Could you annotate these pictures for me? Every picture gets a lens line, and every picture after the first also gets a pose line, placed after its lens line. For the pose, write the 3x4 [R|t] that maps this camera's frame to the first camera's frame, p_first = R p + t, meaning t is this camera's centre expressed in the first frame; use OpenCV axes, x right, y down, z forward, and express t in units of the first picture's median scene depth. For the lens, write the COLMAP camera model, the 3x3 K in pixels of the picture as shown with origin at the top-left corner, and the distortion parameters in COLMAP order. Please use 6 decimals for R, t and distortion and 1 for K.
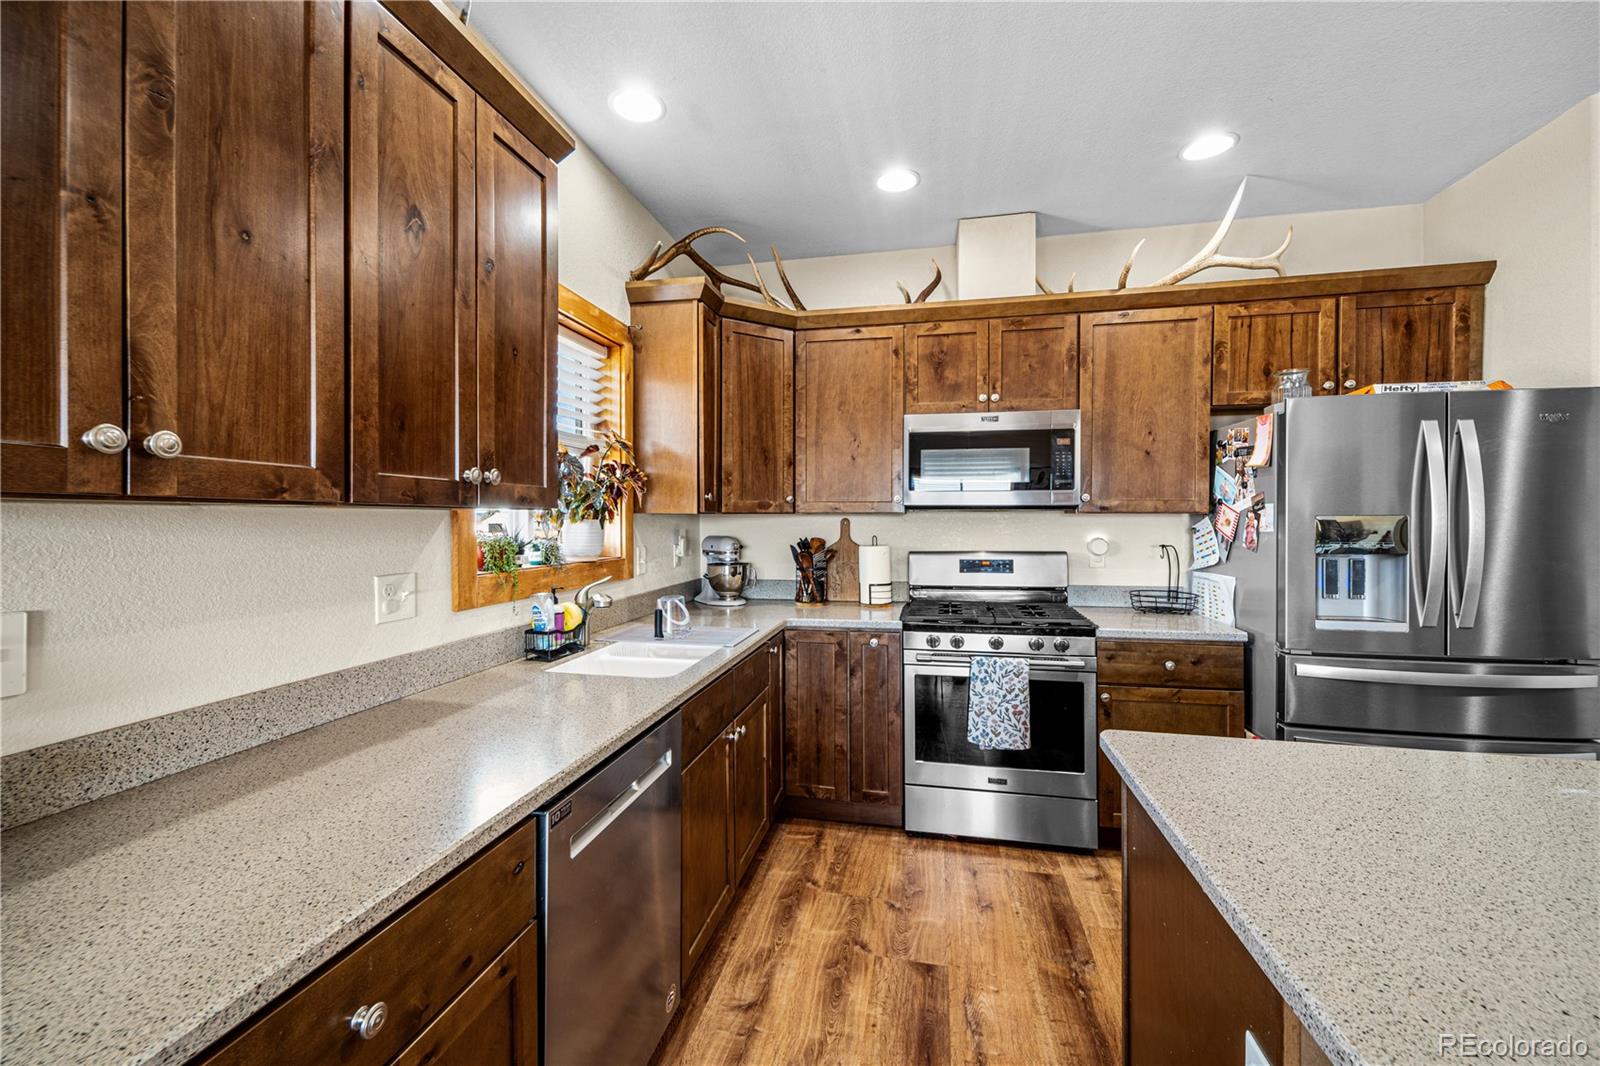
lens RADIAL K [[648.2, 0, 799.0], [0, 648.2, 523.0], [0, 0, 1]] dist [0.008198, 0.000193]
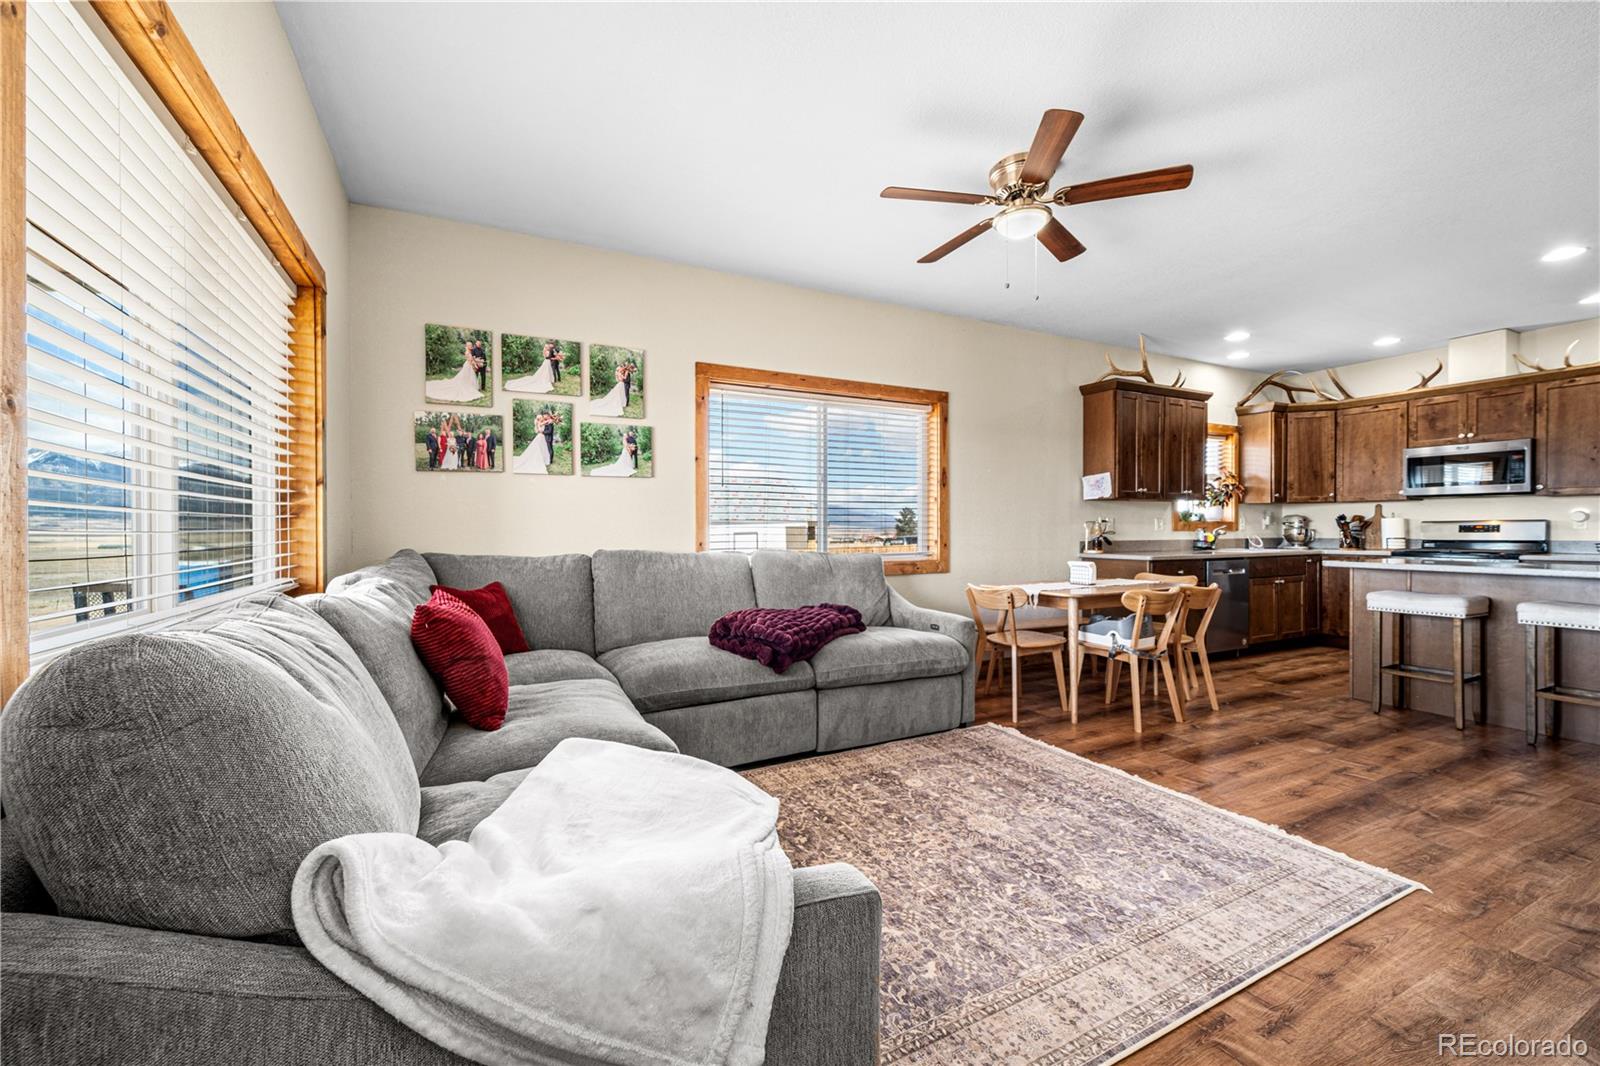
lens RADIAL K [[648.2, 0, 788.9], [0, 648.2, 532.3], [0, 0, 1]] dist [0.008198, 0.000193]
pose [[0.626798, 0.004130, -0.779170, 0.580126], [-0.003223, 0.999991, 0.002708, 0.090336], [0.779175, 0.000814, 0.626806, -1.806850]]
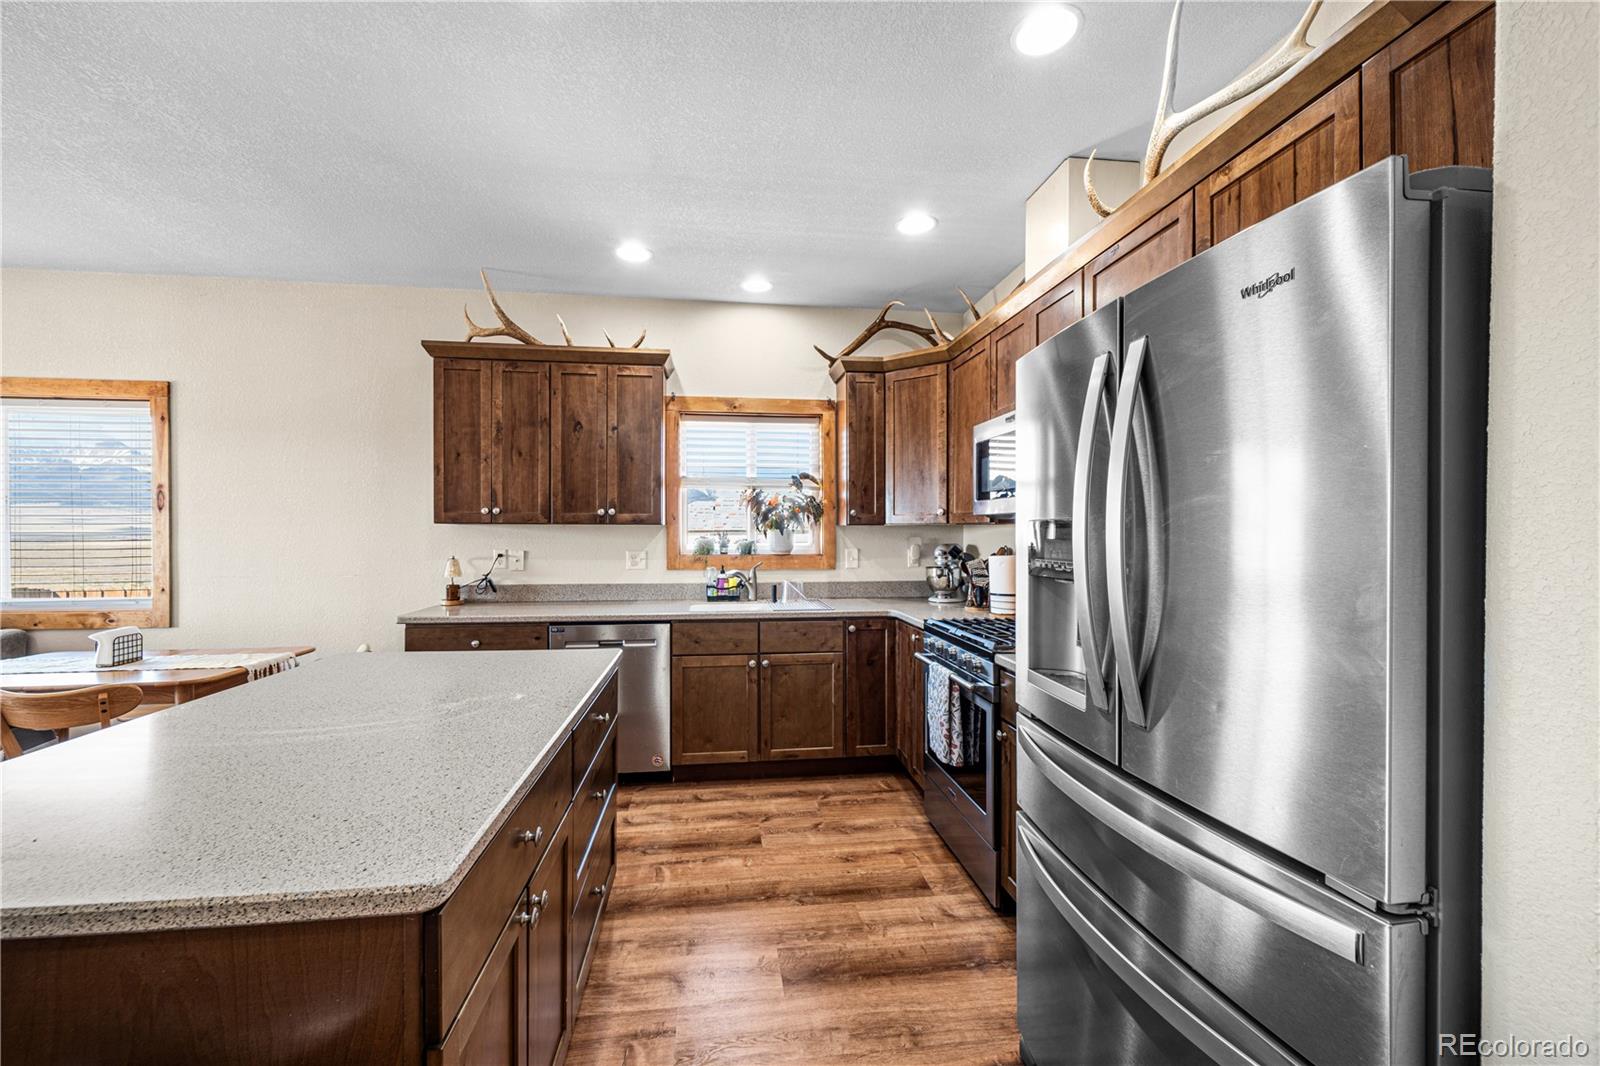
lens RADIAL K [[648.2, 0, 790.6], [0, 648.2, 538.9], [0, 0, 1]] dist [0.008198, 0.000193]
pose [[0.326805, 0.011243, -0.945025, 1.123563], [-0.008114, 0.999926, 0.009091, 0.002906], [0.945057, 0.004697, 0.326871, 0.431395]]
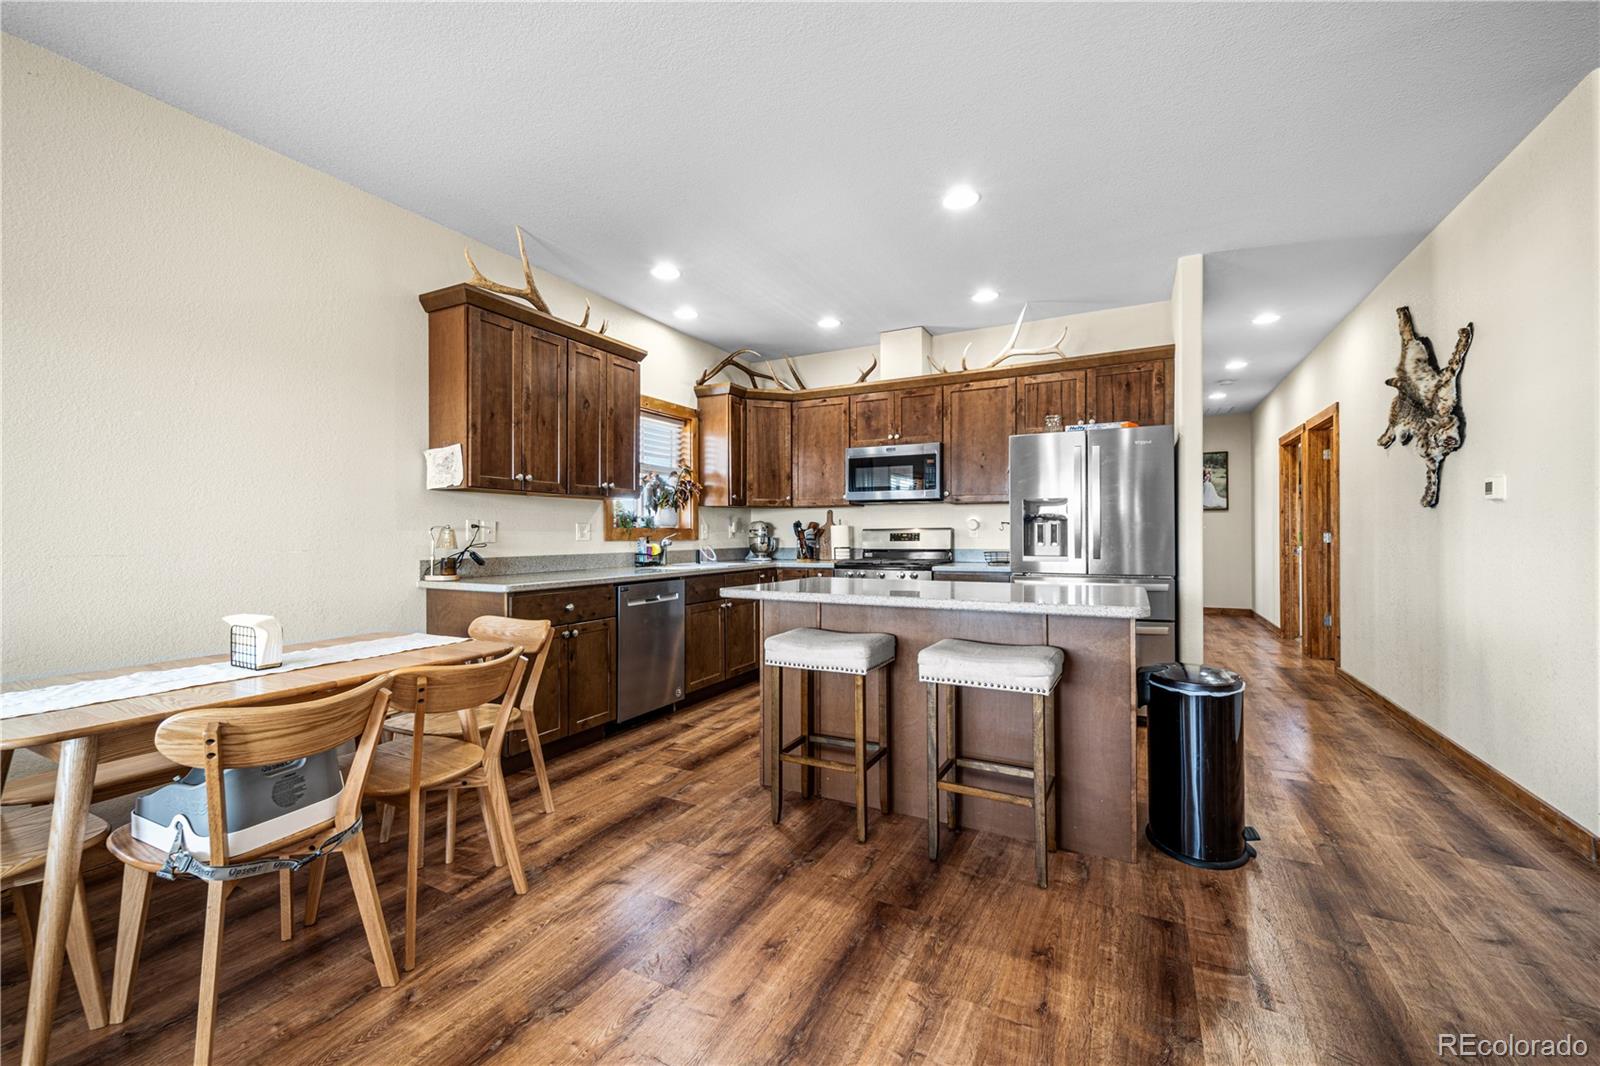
lens RADIAL K [[648.2, 0, 794.5], [0, 648.2, 533.3], [0, 0, 1]] dist [0.008198, 0.000193]
pose [[0.961122, -0.001778, -0.276117, 0.555001], [-0.000320, 0.999971, -0.007551, 0.080764], [0.276122, 0.007345, 0.961094, -0.772660]]
